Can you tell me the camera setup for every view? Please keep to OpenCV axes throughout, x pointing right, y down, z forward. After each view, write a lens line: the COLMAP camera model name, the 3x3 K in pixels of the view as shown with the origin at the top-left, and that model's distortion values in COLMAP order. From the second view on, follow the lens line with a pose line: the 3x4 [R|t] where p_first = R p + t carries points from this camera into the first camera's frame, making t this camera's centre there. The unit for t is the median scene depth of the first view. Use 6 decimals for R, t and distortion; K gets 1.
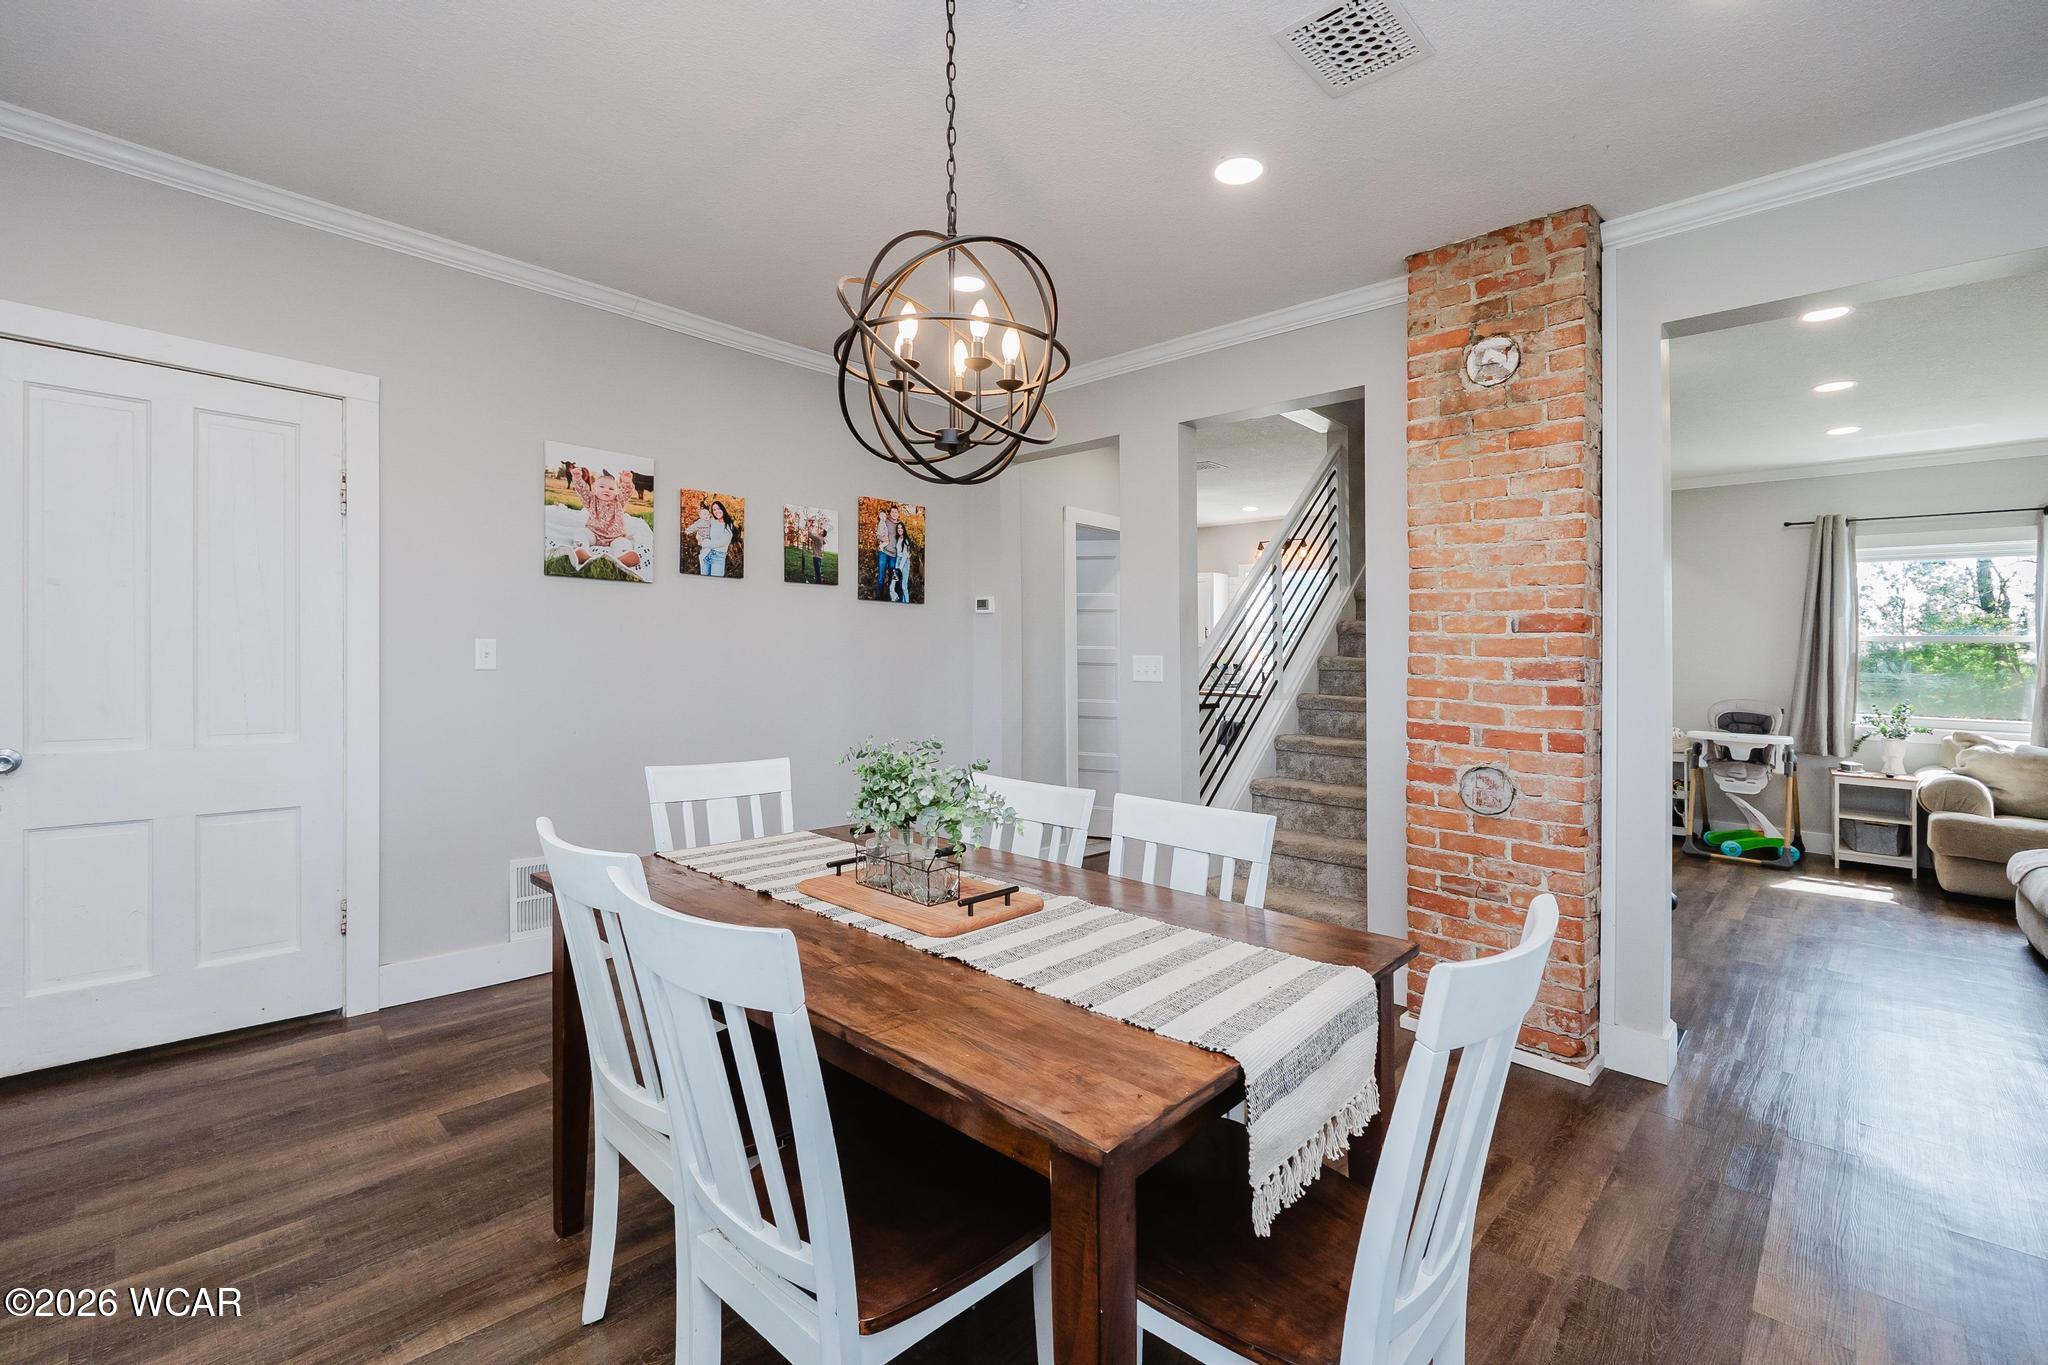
lens RADIAL K [[876.2, 0, 1019.8], [0, 876.2, 667.6], [0, 0, 1]] dist [-0.005884, 0.000646]
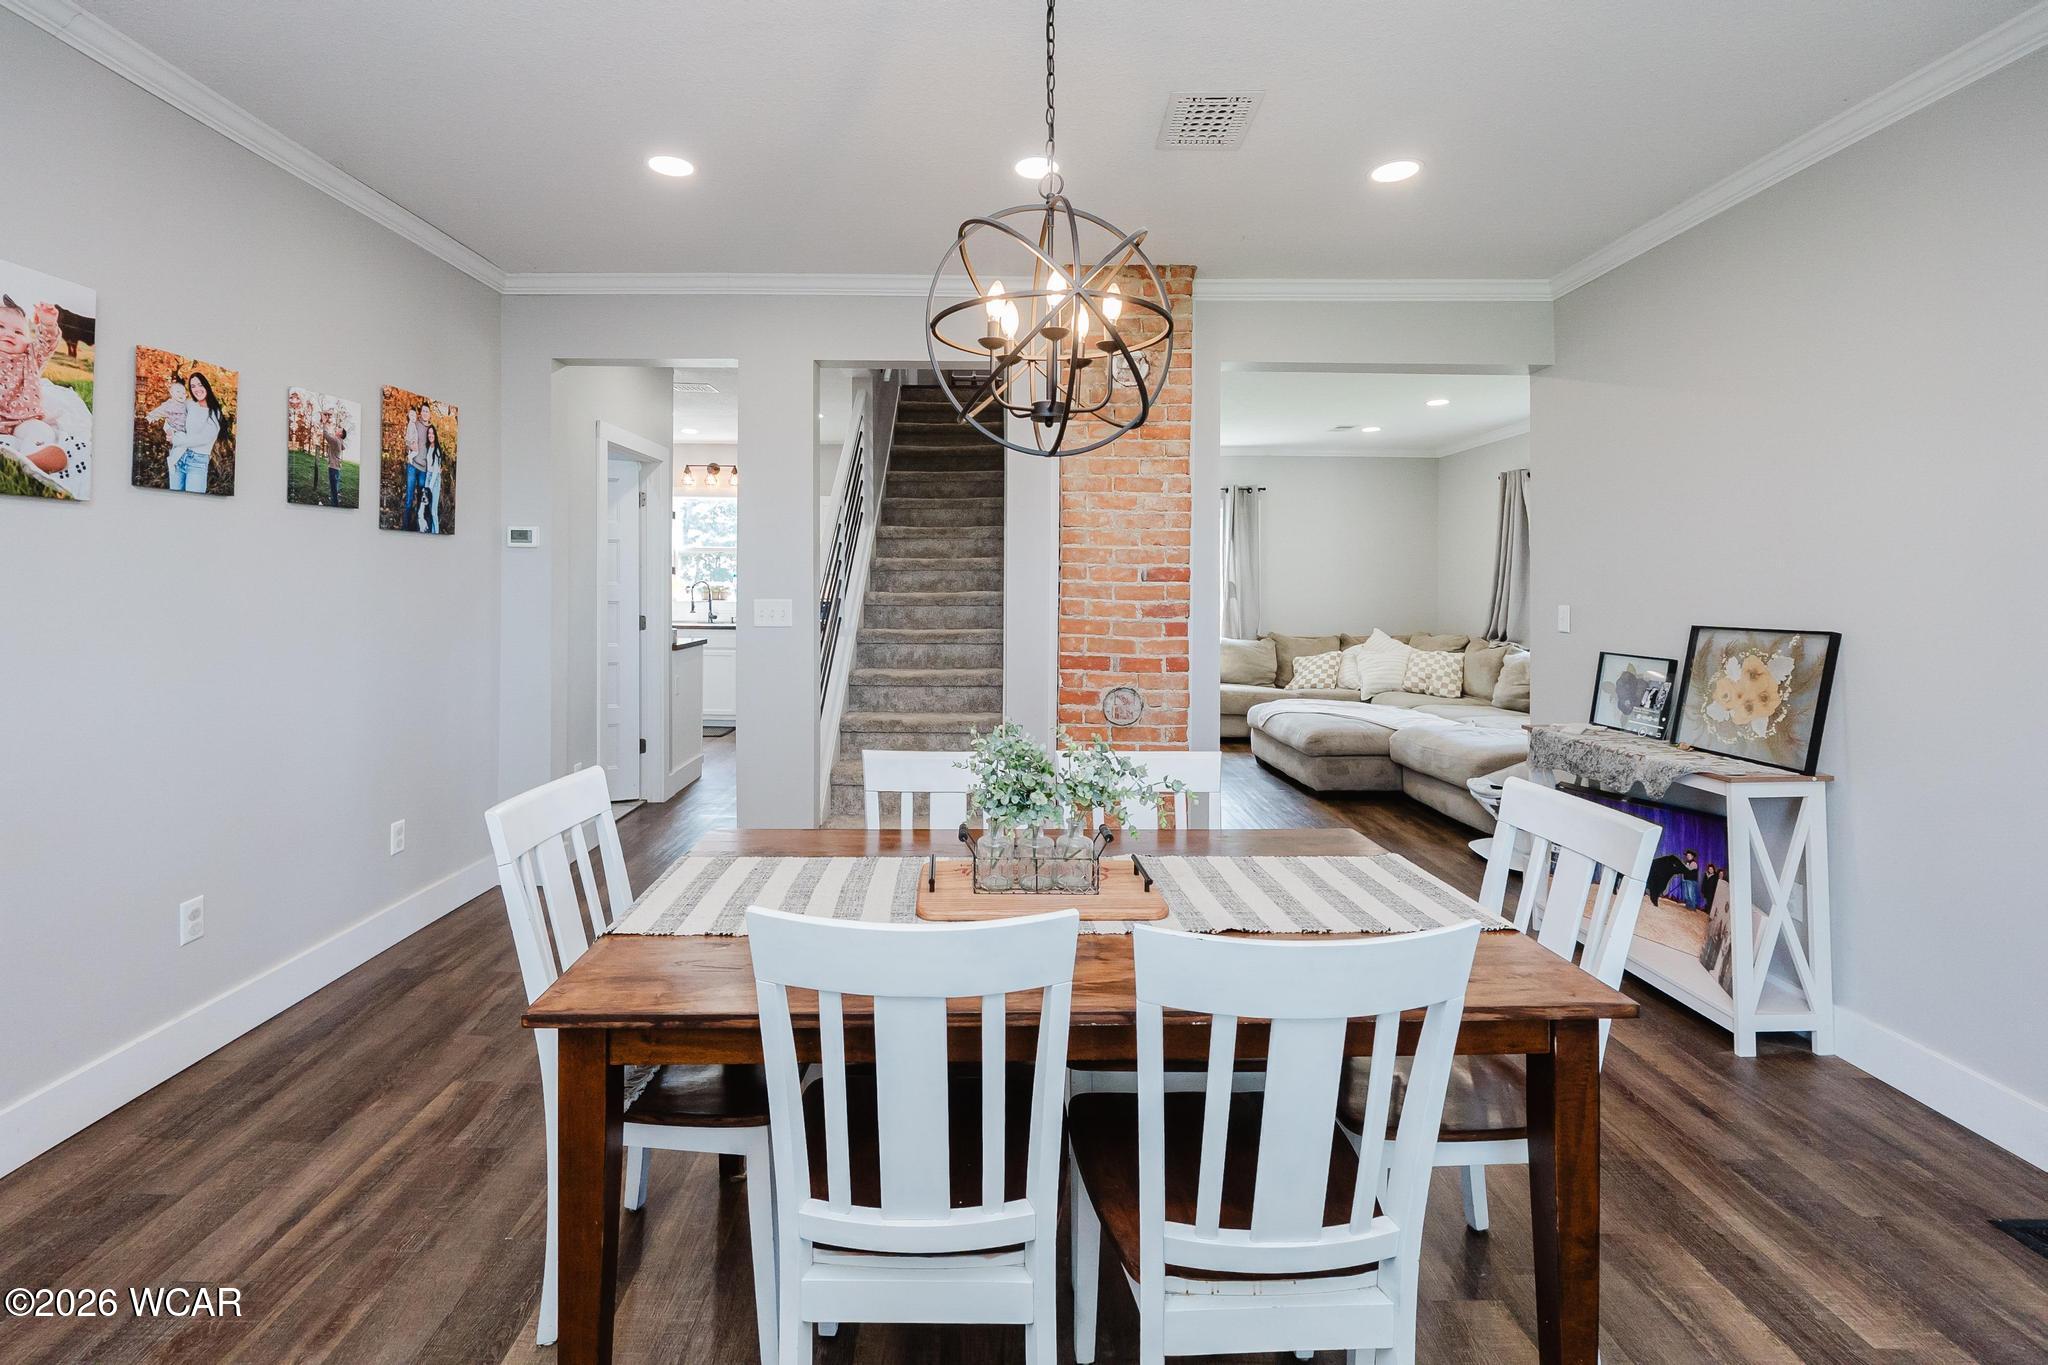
lens RADIAL K [[876.2, 0, 1039.1], [0, 876.2, 591.6], [0, 0, 1]] dist [-0.005884, 0.000646]
pose [[0.724641, -0.017446, 0.688905, -0.341684], [0.013946, 0.999846, 0.010650, -0.032201], [-0.688985, 0.001890, 0.724773, 0.136138]]
